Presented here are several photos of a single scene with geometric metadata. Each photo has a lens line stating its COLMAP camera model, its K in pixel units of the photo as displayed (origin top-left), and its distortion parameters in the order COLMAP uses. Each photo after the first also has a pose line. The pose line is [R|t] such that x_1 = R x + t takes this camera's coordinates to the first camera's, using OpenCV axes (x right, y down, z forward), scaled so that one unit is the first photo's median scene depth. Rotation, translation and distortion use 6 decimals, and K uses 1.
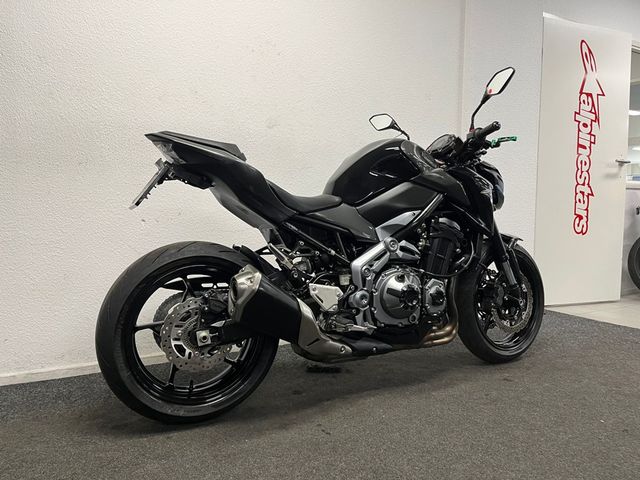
lens RADIAL K [[487.1, 0, 320.3], [0, 487.1, 238.1], [0, 0, 1]] dist [0.049971, -0.061048]
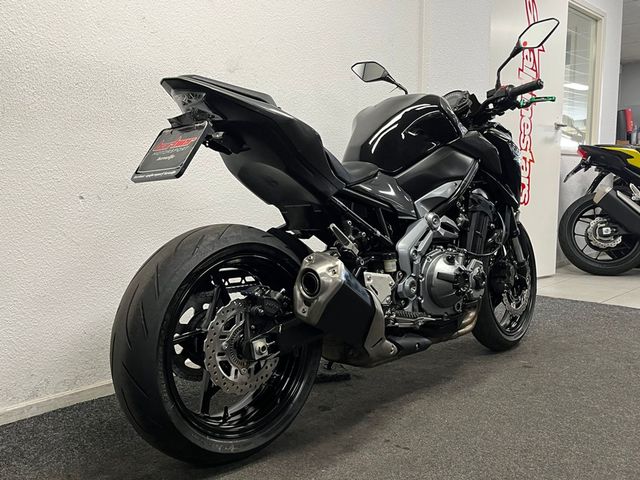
lens RADIAL K [[618.3, 0, 318.0], [0, 618.3, 238.1], [0, 0, 1]] dist [0.055891, 0.000000]
pose [[0.949499, -0.036912, 0.311593, -0.390270], [0.024948, 0.998794, 0.042296, -0.007924], [-0.312778, -0.032386, 0.949274, 0.043982]]
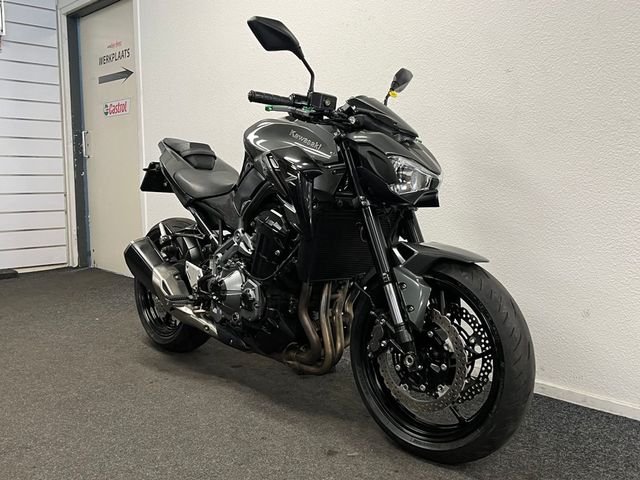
lens RADIAL K [[618.3, 0, 319.5], [0, 618.3, 234.3], [0, 0, 1]] dist [0.055891, 0.000000]
pose [[0.257808, 0.085083, -0.962443, 1.370849], [-0.059900, 0.995607, 0.071969, -0.087335], [0.964338, 0.039096, 0.261772, 0.863761]]
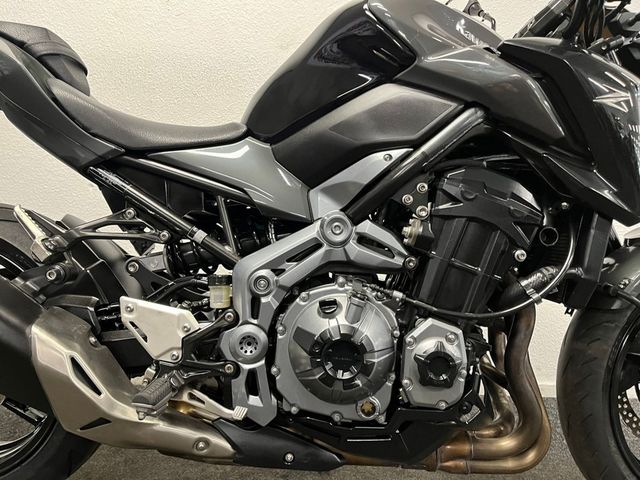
lens RADIAL K [[487.1, 0, 321.7], [0, 487.1, 238.6], [0, 0, 1]] dist [0.049971, -0.061048]
pose [[0.880905, 0.056560, -0.469901, 0.350550], [-0.058834, 0.998219, 0.009858, 0.019385], [0.469622, 0.018962, 0.882664, 0.628209]]
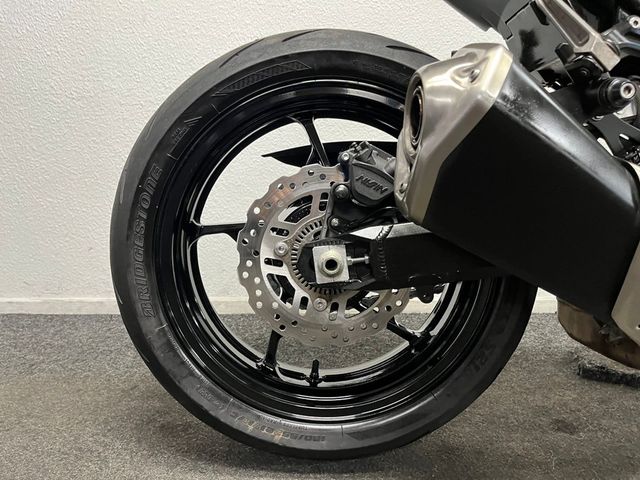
lens RADIAL K [[487.1, 0, 317.4], [0, 487.1, 244.0], [0, 0, 1]] dist [0.049971, -0.061048]
pose [[0.903705, 0.078023, -0.420987, -0.077884], [-0.038404, 0.994064, 0.101793, 0.130462], [0.426431, -0.075823, 0.901337, 0.569150]]
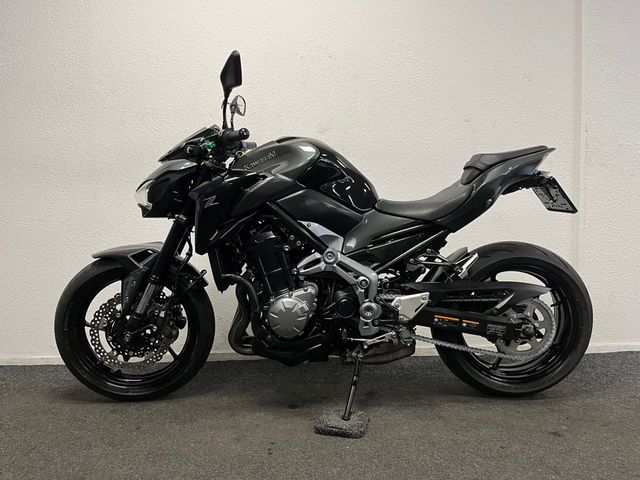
lens RADIAL K [[487.1, 0, 323.1], [0, 487.1, 238.6], [0, 0, 1]] dist [0.049971, -0.061048]
pose [[0.899692, 0.004440, -0.436502, 0.447308], [-0.012883, 0.999783, -0.016383, 0.002861], [0.436334, 0.020363, 0.899554, 0.171090]]
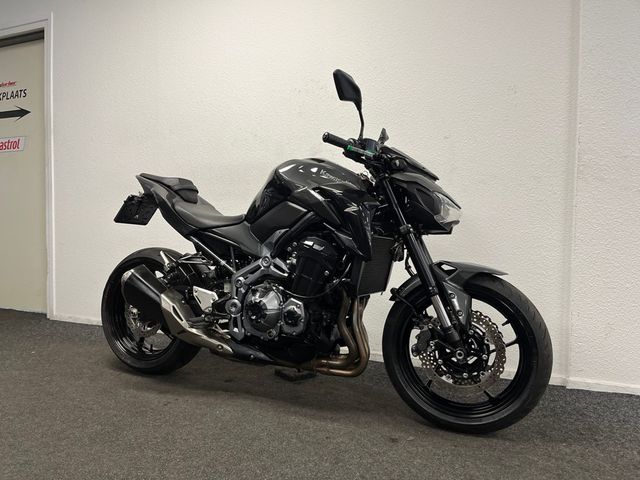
lens RADIAL K [[487.1, 0, 318.8], [0, 487.1, 242.2], [0, 0, 1]] dist [0.049971, -0.061048]
pose [[0.620202, 0.034630, -0.783677, 1.073062], [-0.063636, 0.997953, -0.006264, -0.028059], [0.781857, 0.053755, 0.621137, 0.445025]]
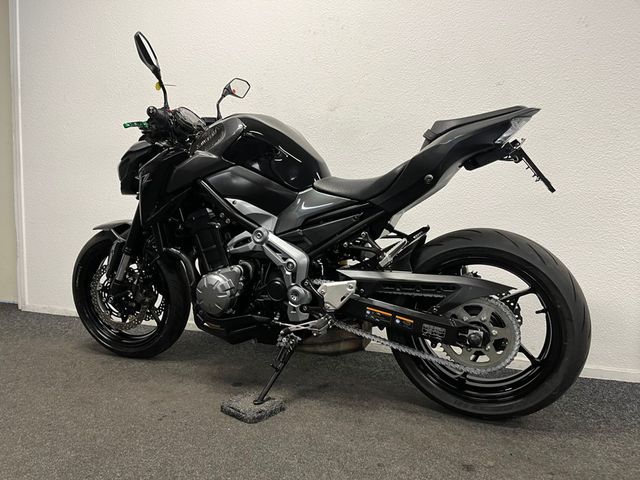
lens RADIAL K [[487.1, 0, 319.6], [0, 487.1, 241.1], [0, 0, 1]] dist [0.049971, -0.061048]
pose [[0.640077, 0.049038, -0.766744, 0.828830], [-0.054590, 0.998342, 0.018279, 0.009236], [0.766369, 0.030156, 0.641693, 0.533314]]
